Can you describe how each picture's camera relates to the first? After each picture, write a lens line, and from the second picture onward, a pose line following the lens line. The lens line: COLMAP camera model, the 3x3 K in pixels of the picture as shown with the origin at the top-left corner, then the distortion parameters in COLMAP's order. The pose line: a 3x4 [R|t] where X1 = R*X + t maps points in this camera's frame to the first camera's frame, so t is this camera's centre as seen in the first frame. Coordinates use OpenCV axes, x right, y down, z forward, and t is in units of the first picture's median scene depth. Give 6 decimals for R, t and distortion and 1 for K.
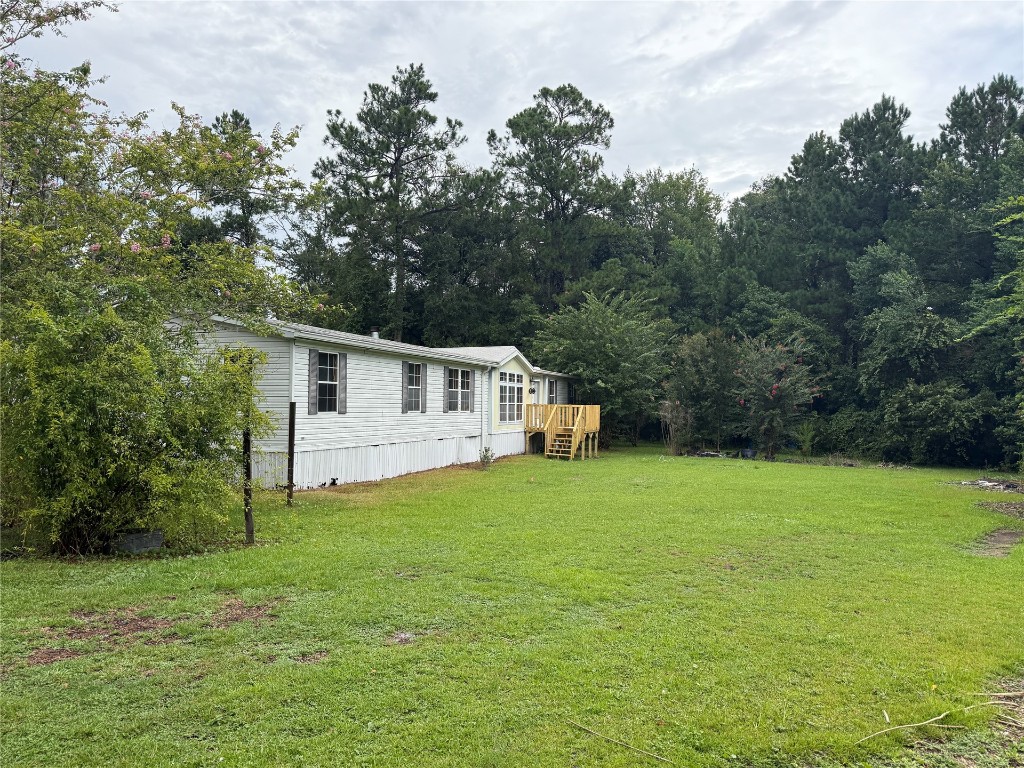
lens RADIAL K [[746.4, 0, 515.6], [0, 746.4, 389.2], [0, 0, 1]] dist [0.002052, -0.031319]
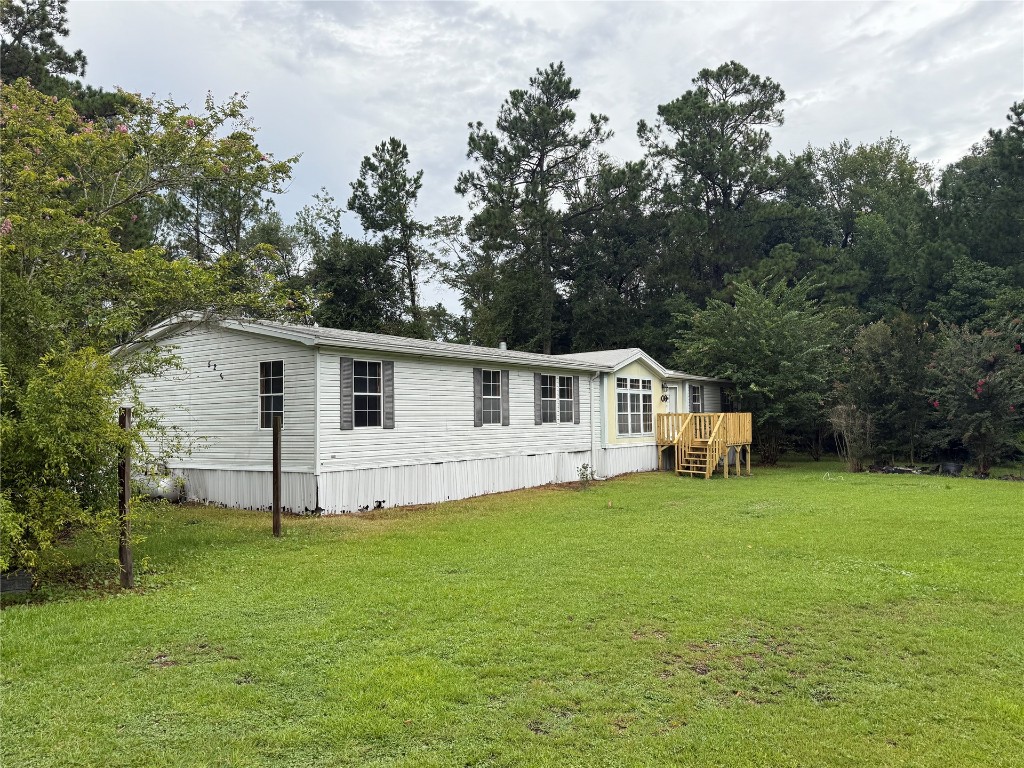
lens RADIAL K [[746.4, 0, 506.1], [0, 746.4, 378.9], [0, 0, 1]] dist [0.002052, -0.031319]
pose [[0.955132, -0.041965, -0.293193, 0.072093], [0.031746, 0.998714, -0.039529, 0.005742], [0.294475, 0.028447, 0.955236, 0.078342]]
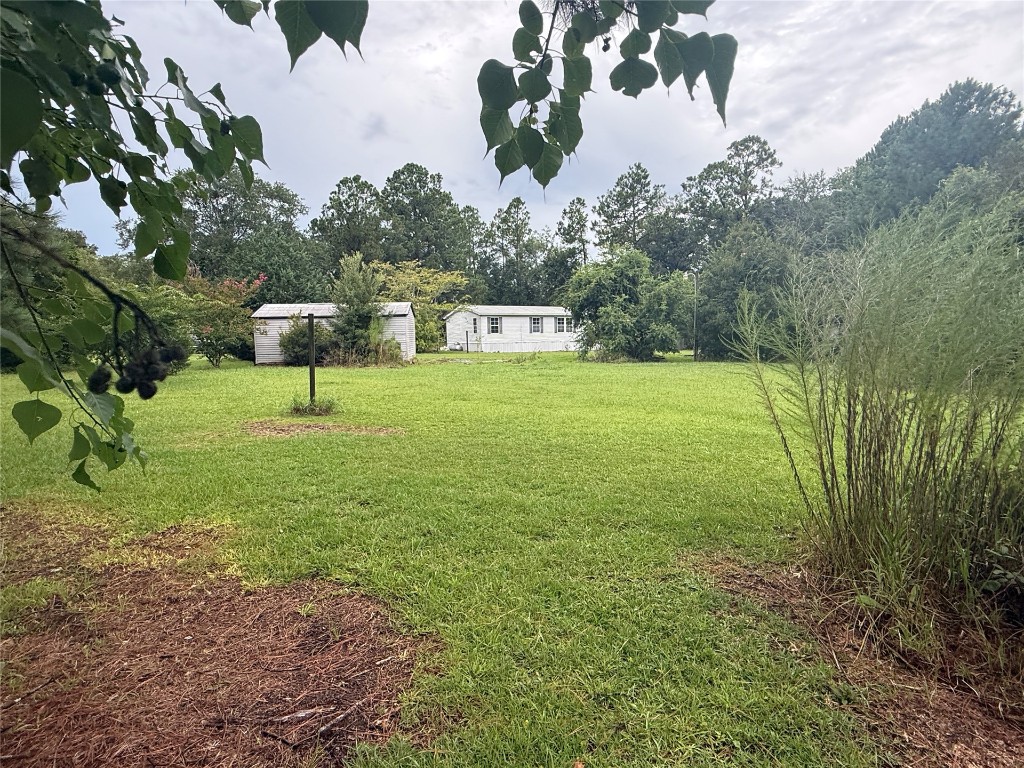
lens RADIAL K [[533.5, 0, 506.2], [0, 533.5, 383.1], [0, 0, 1]] dist [-0.001528, -0.002414]
pose [[0.710883, 0.049532, -0.701564, 0.689871], [0.033551, 0.993993, 0.104175, 0.001038], [0.702510, -0.097594, 0.704951, -0.354656]]
